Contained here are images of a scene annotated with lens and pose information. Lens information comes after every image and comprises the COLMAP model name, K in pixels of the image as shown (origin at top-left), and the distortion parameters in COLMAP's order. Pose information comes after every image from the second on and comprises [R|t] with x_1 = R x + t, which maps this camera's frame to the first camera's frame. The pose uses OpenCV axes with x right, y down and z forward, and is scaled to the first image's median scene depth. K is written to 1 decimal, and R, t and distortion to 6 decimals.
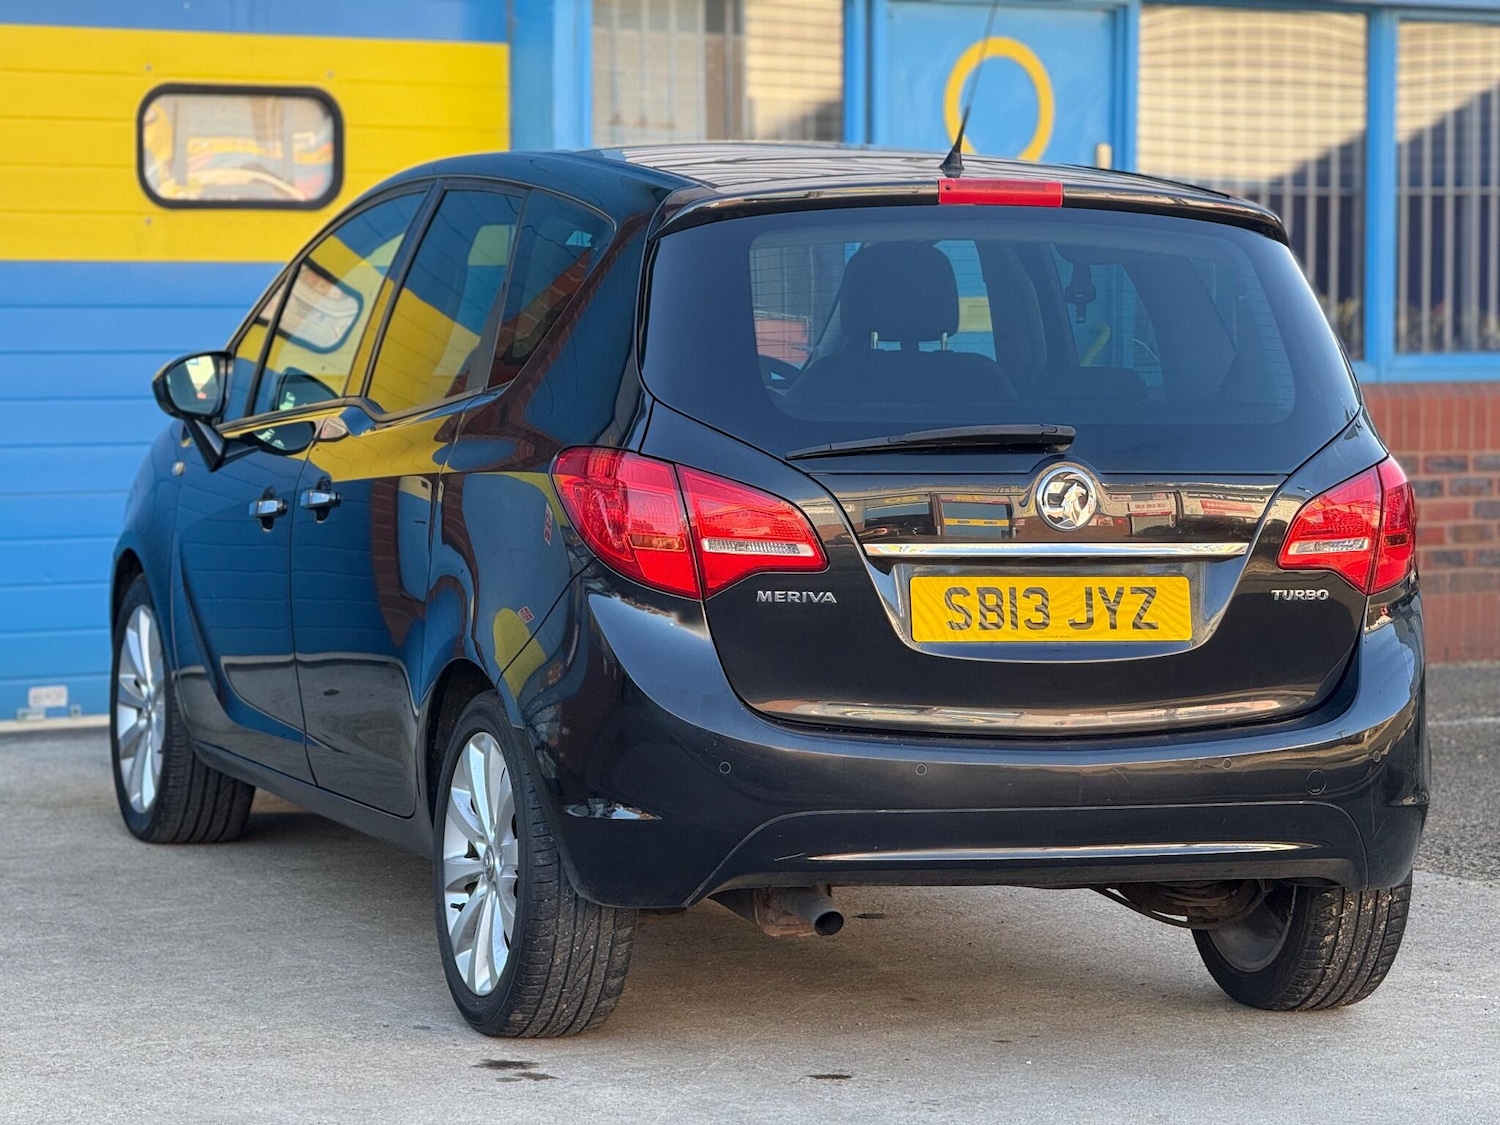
lens RADIAL K [[5225.3, 0, 729.5], [0, 5225.3, 561.7], [0, 0, 1]] dist [0.140885, 0.940542]
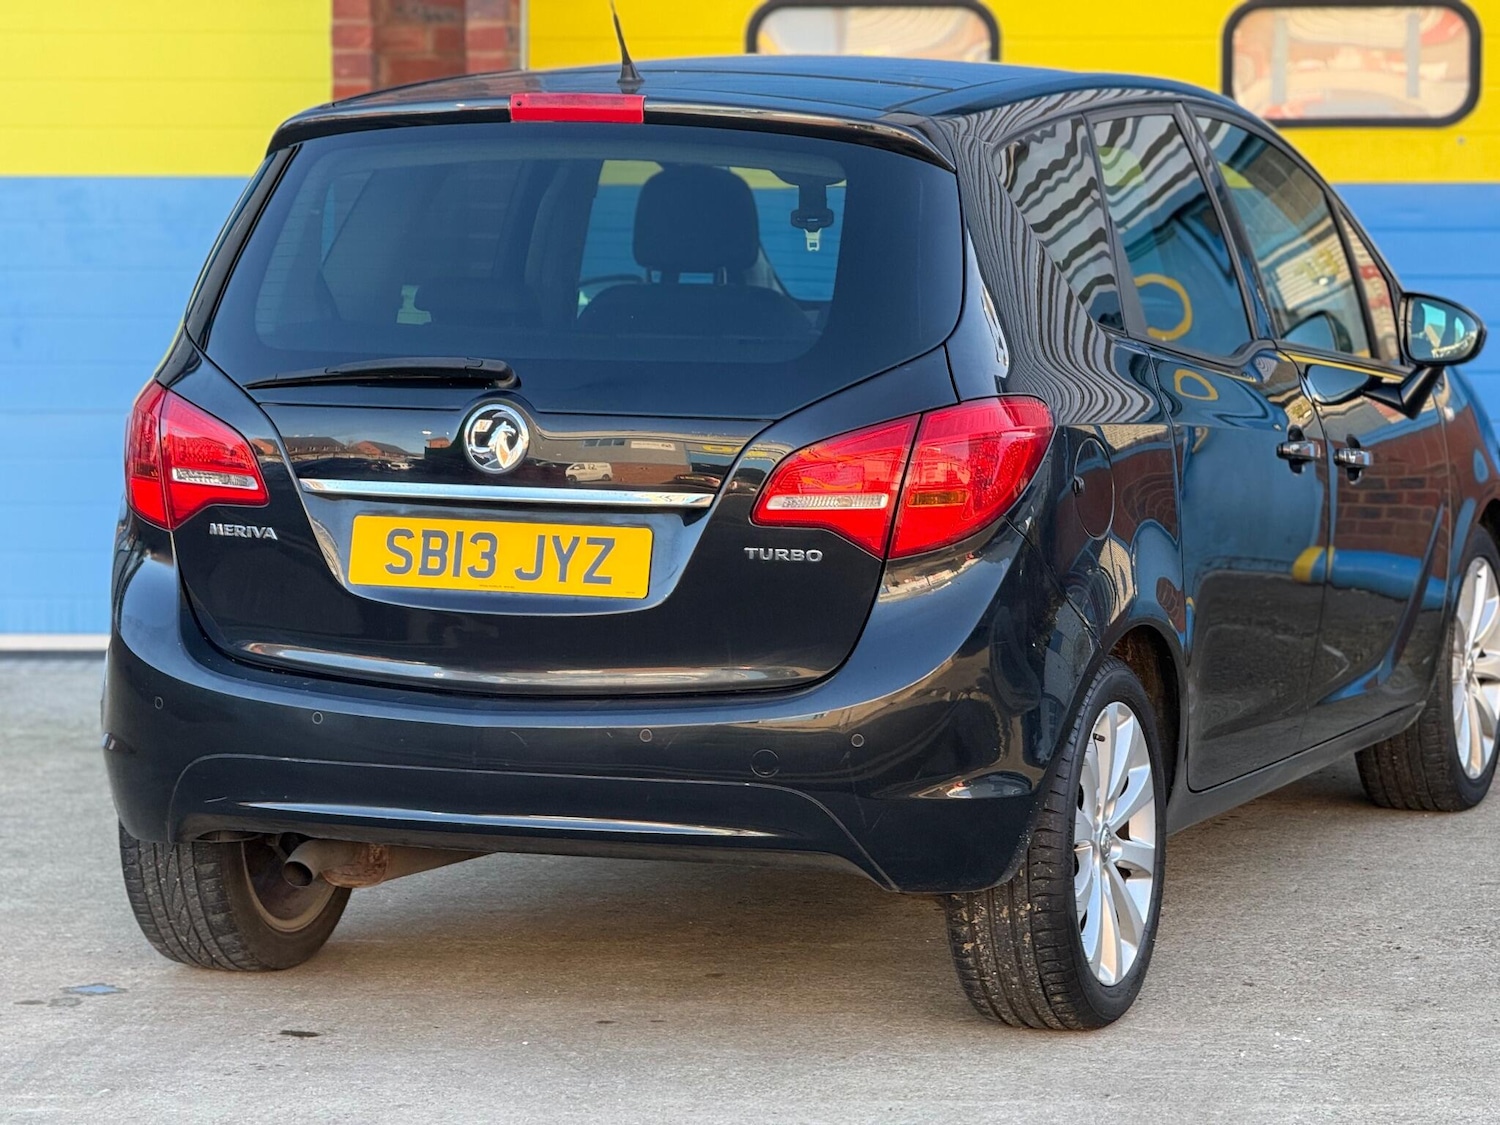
lens RADIAL K [[5257.4, 0, 750.0], [0, 5257.4, 562.5], [0, 0, 1]] dist [0.177897, 0.134199]
pose [[0.761591, 0.044327, -0.646540, 0.574716], [-0.035406, 0.999014, 0.026787, -0.013570], [0.647090, 0.002490, 0.762410, 0.259104]]
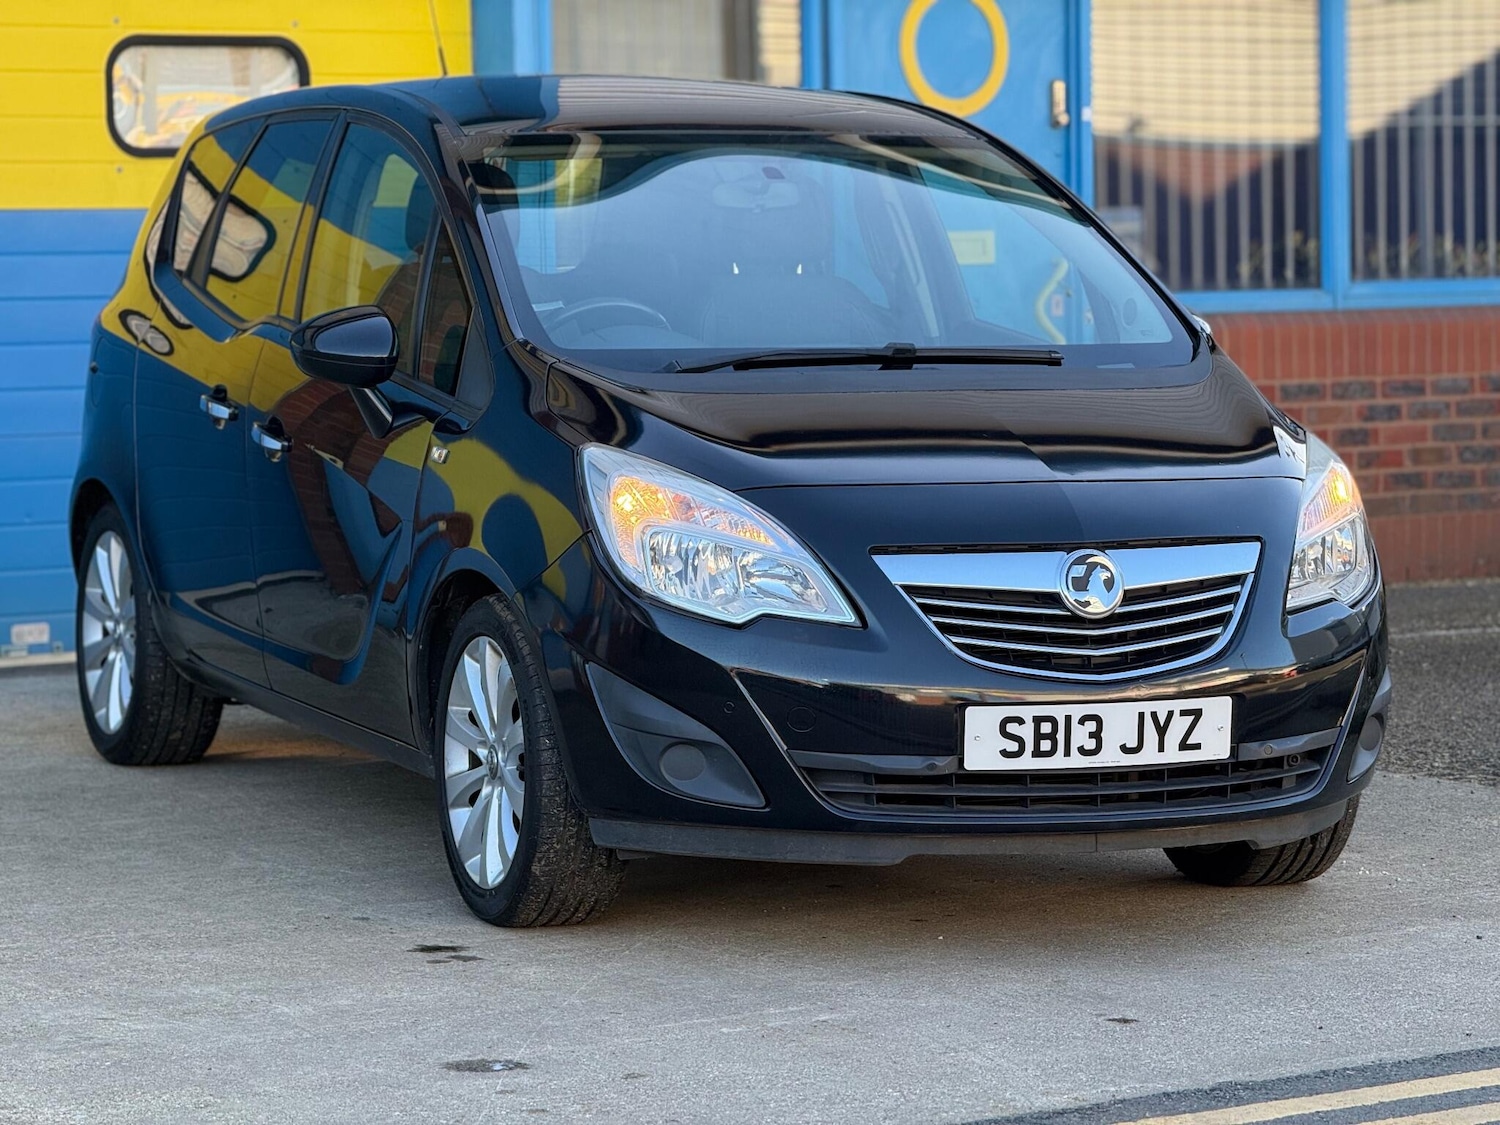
lens RADIAL K [[5223.0, 0, 777.7], [0, 5223.0, 562.5], [0, 0, 1]] dist [0.172510, -0.358129]
pose [[0.999799, -0.019995, -0.001482, 0.023099], [0.020001, 0.999792, 0.004031, 0.013340], [0.001401, -0.004059, 0.999991, -0.035126]]
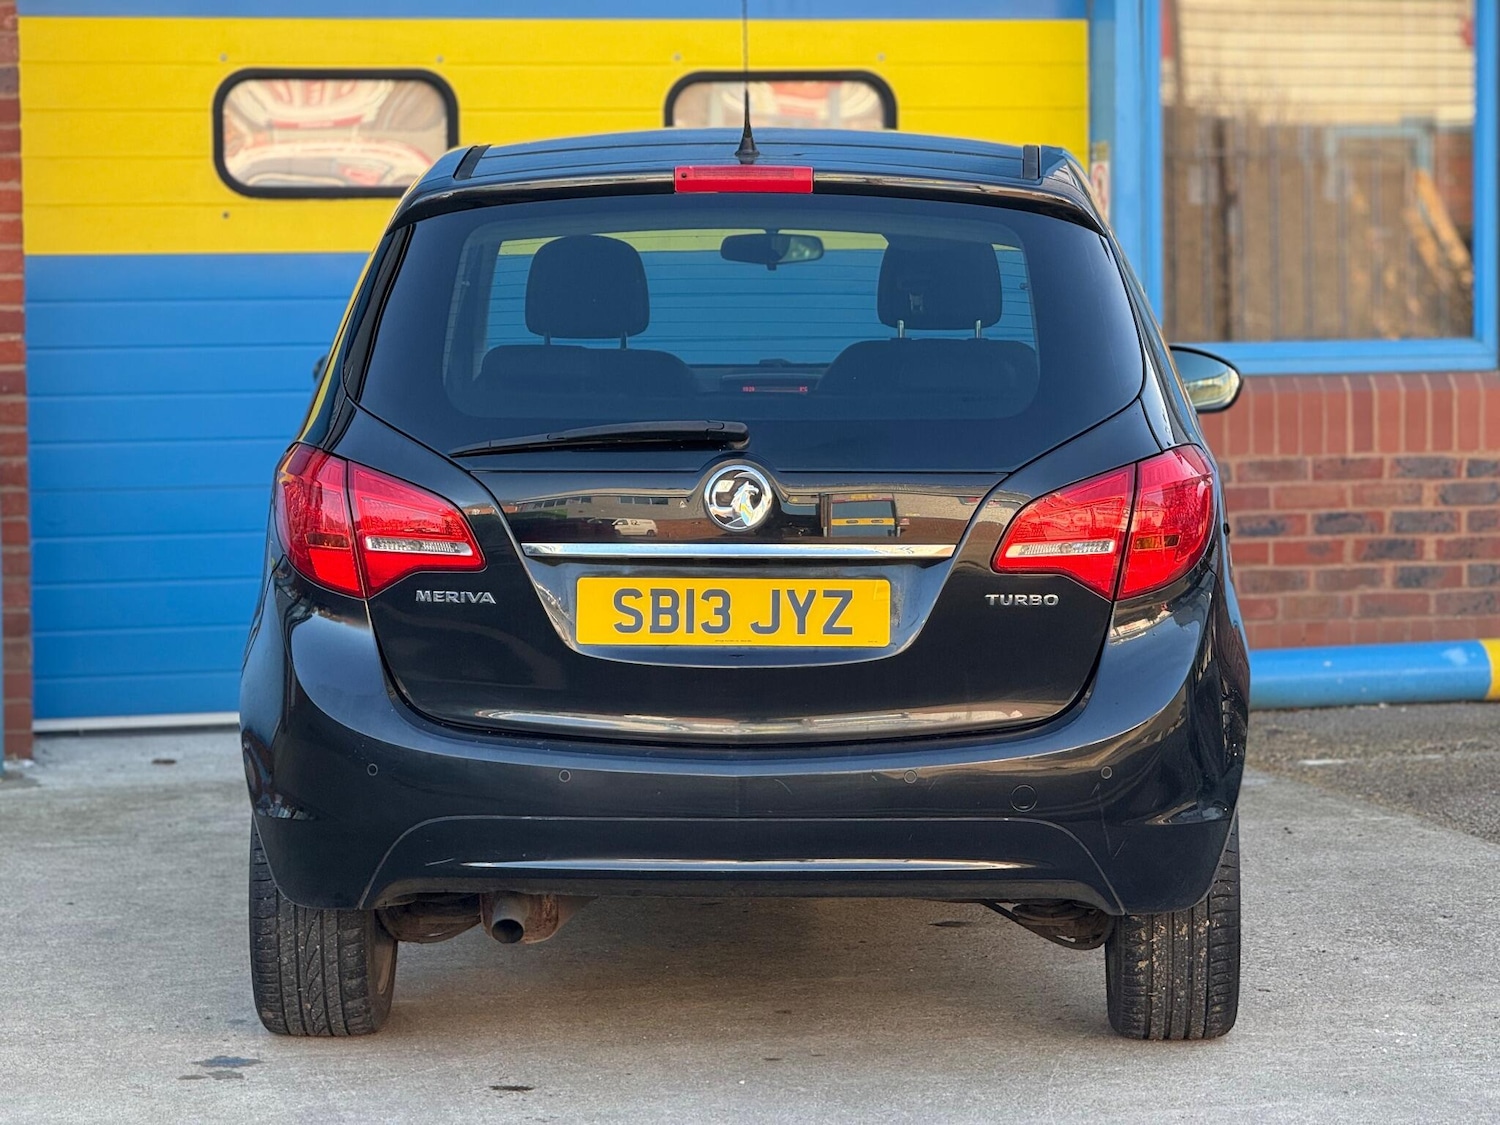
lens RADIAL K [[5257.4, 0, 750.0], [0, 5257.4, 562.5], [0, 0, 1]] dist [0.177897, 0.134199]
pose [[0.932742, 0.008330, -0.360448, 0.339270], [-0.006192, 0.999956, 0.007088, -0.005715], [0.360491, -0.004379, 0.932752, 0.080417]]
